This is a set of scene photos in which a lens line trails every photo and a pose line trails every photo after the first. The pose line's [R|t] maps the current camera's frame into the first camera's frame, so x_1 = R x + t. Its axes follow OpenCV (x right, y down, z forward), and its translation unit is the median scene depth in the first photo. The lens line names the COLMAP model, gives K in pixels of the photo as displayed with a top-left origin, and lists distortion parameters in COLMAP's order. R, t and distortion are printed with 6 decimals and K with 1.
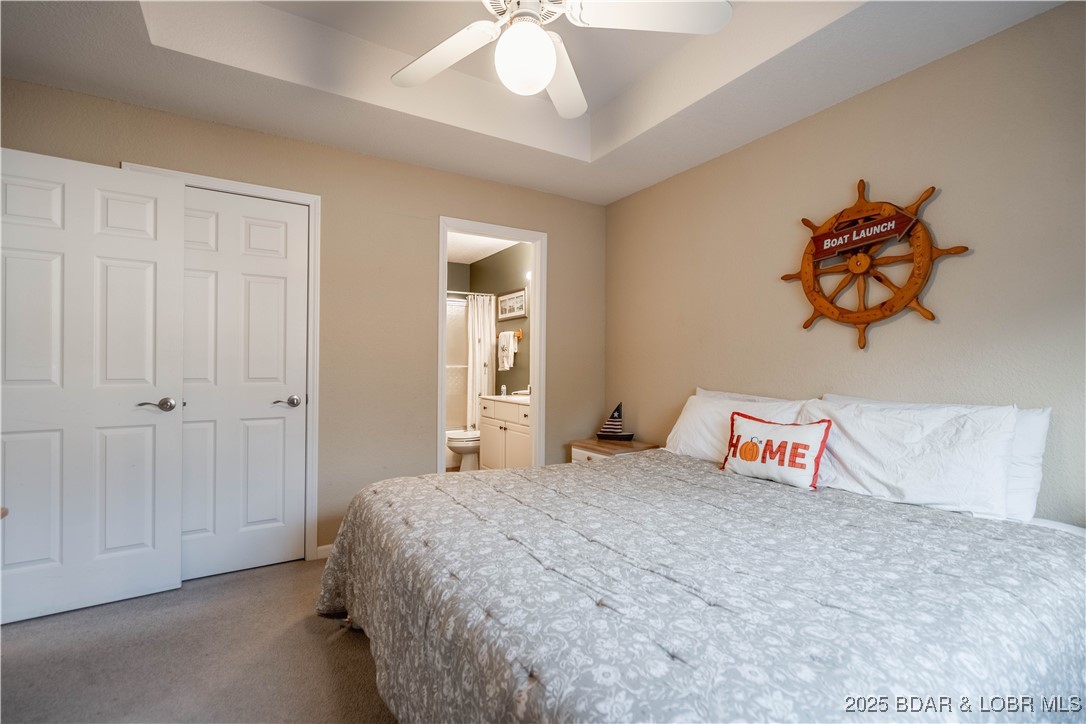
lens RADIAL K [[492.6, 0, 543.3], [0, 492.6, 360.8], [0, 0, 1]] dist [-0.005876, 0.001887]
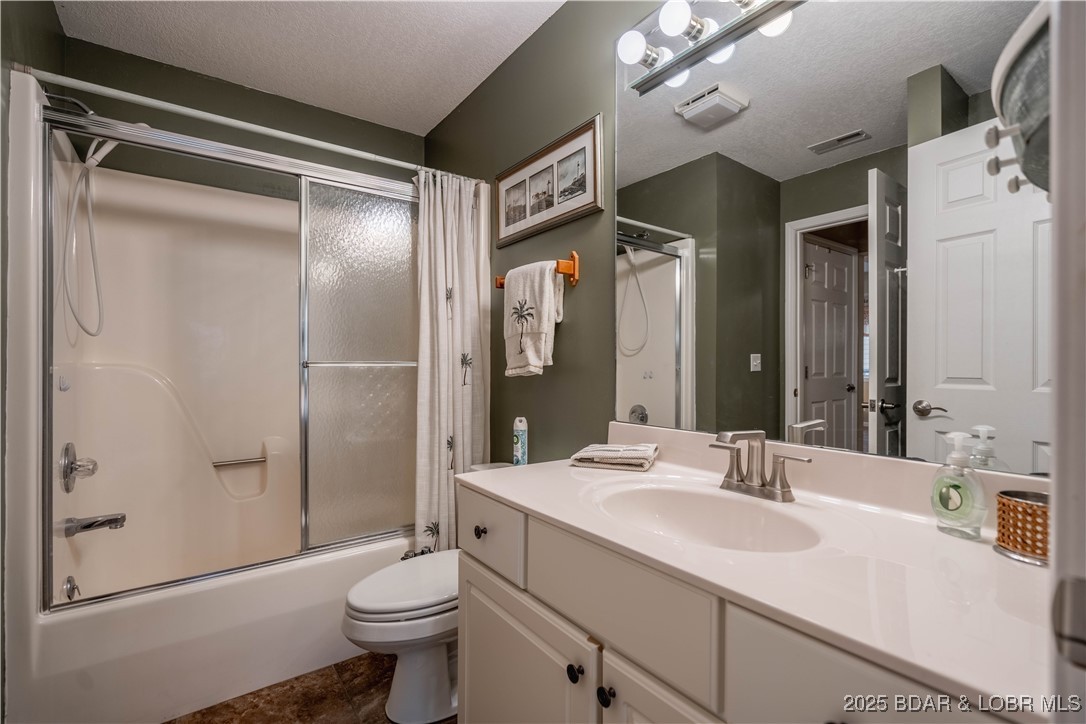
lens RADIAL K [[492.6, 0, 544.4], [0, 492.6, 364.5], [0, 0, 1]] dist [-0.005876, 0.001887]
pose [[0.996472, -0.001482, 0.083912, -0.092516], [0.000836, 0.999970, 0.007743, 0.009048], [-0.083921, -0.007646, 0.996443, 0.644802]]
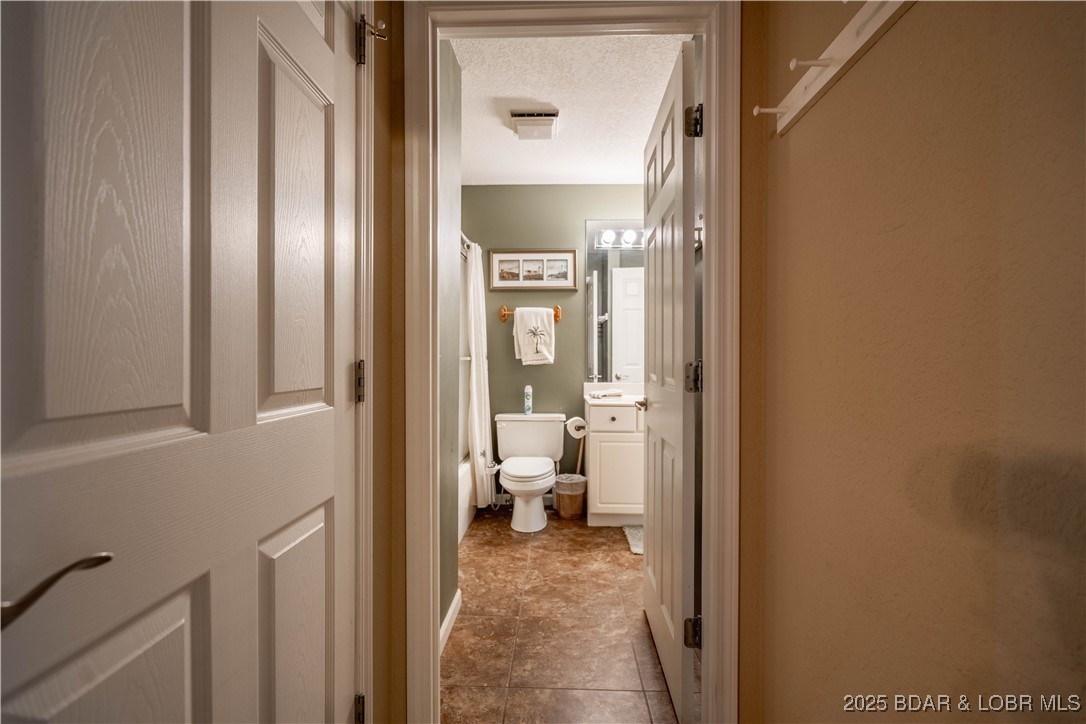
lens RADIAL K [[492.6, 0, 544.9], [0, 492.6, 358.3], [0, 0, 1]] dist [-0.005876, 0.001887]
pose [[0.551876, 0.000237, 0.833926, -0.630095], [-0.008032, 0.999955, 0.005031, 0.007681], [-0.833887, -0.009475, 0.551853, 0.601273]]
